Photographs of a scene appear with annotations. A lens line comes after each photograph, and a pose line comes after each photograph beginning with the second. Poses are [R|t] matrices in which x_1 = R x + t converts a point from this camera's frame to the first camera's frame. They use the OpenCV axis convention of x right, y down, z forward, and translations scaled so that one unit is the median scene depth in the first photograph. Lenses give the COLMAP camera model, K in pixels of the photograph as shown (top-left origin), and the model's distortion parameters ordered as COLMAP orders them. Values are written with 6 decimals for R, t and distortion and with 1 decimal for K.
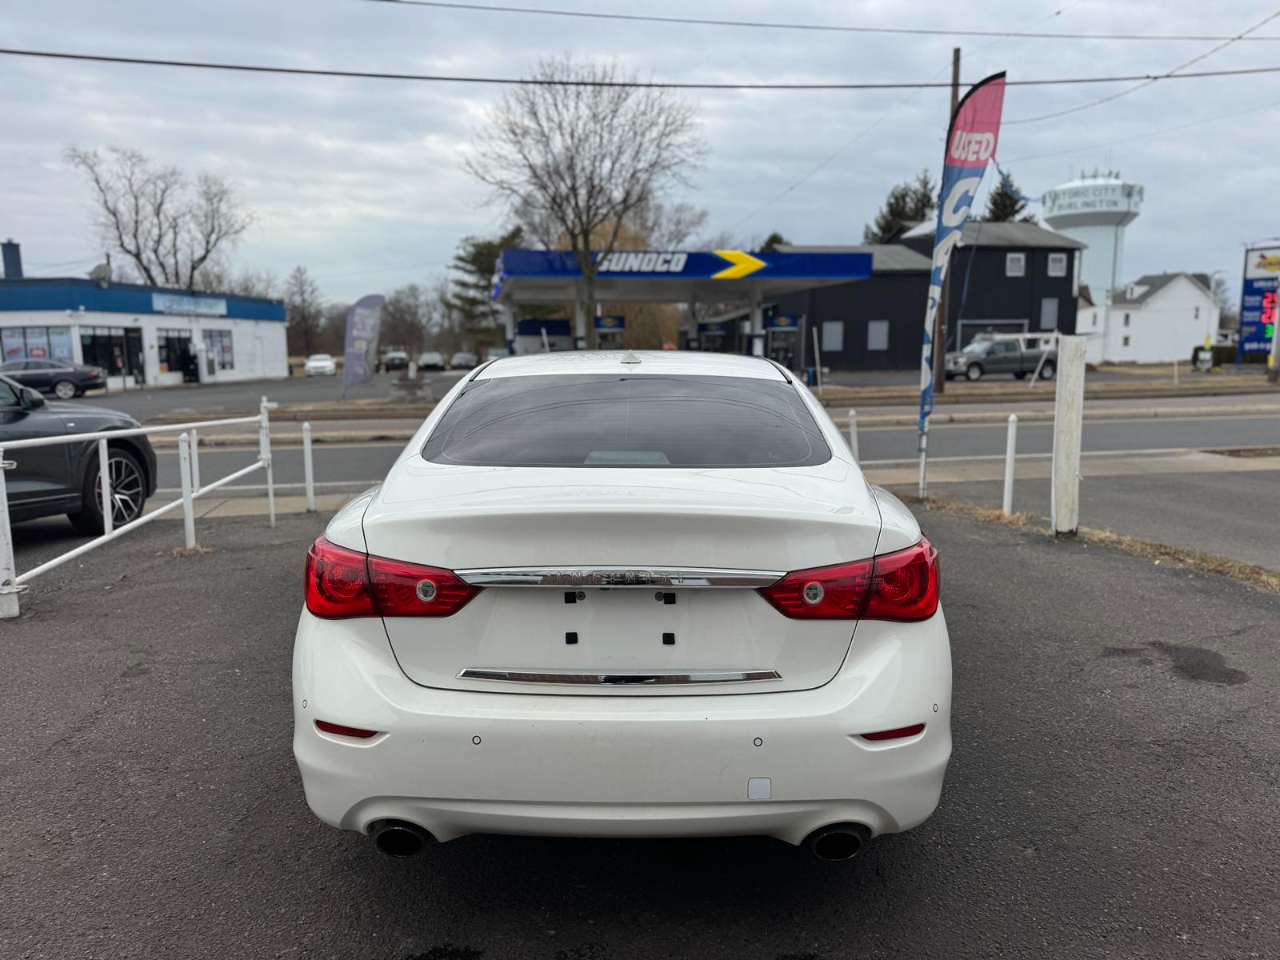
lens RADIAL K [[902.7, 0, 640.0], [0, 902.7, 480.0], [0, 0, 1]] dist [0.055829, -0.070744]
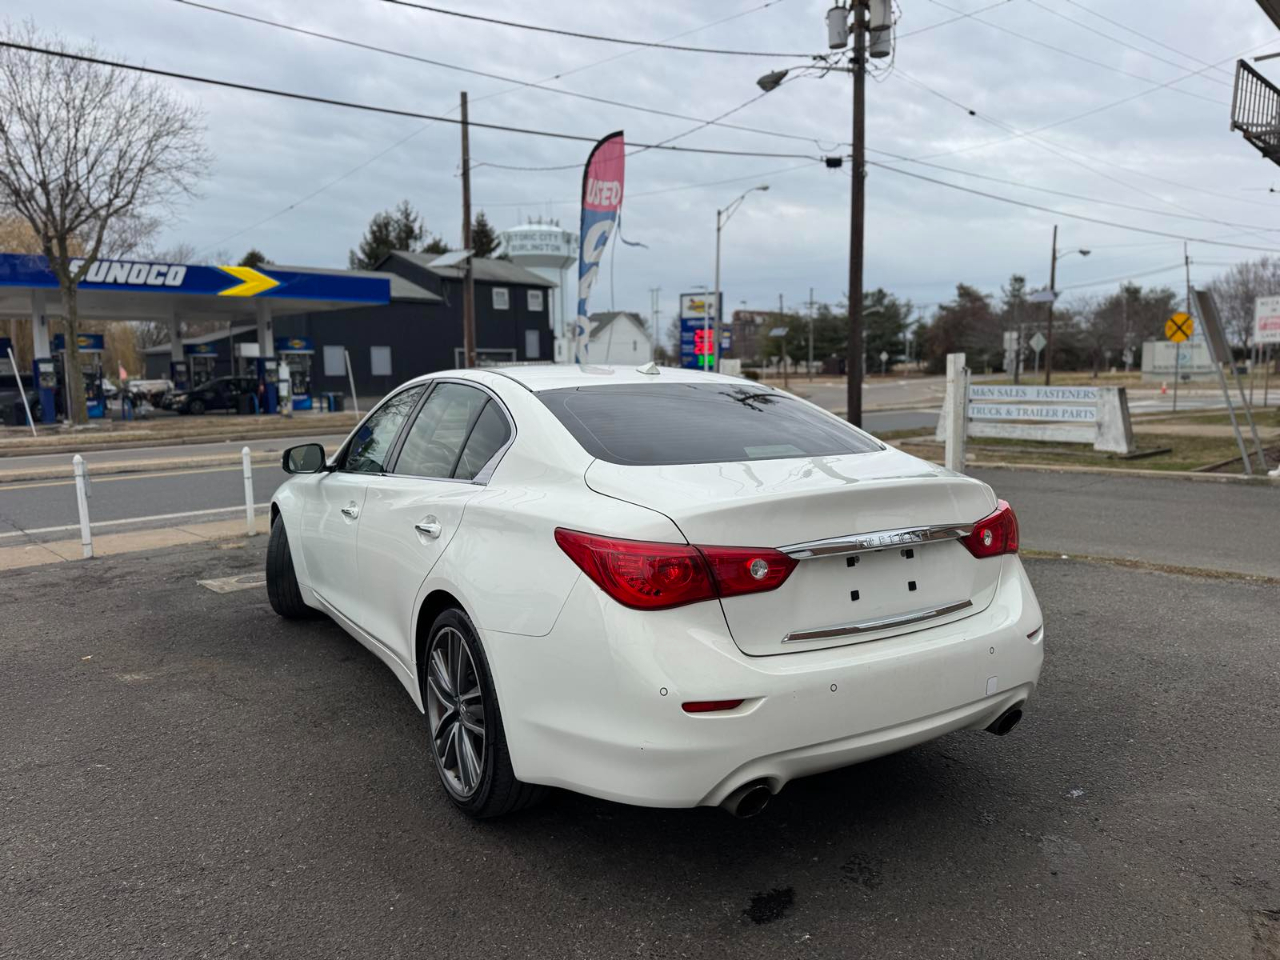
lens RADIAL K [[894.5, 0, 642.3], [0, 894.5, 489.6], [0, 0, 1]] dist [0.030877, -0.038876]
pose [[0.851983, -0.064954, 0.519524, -0.354374], [0.073196, 0.997307, 0.004652, 0.003601], [-0.518427, 0.034064, 0.854443, 0.049646]]
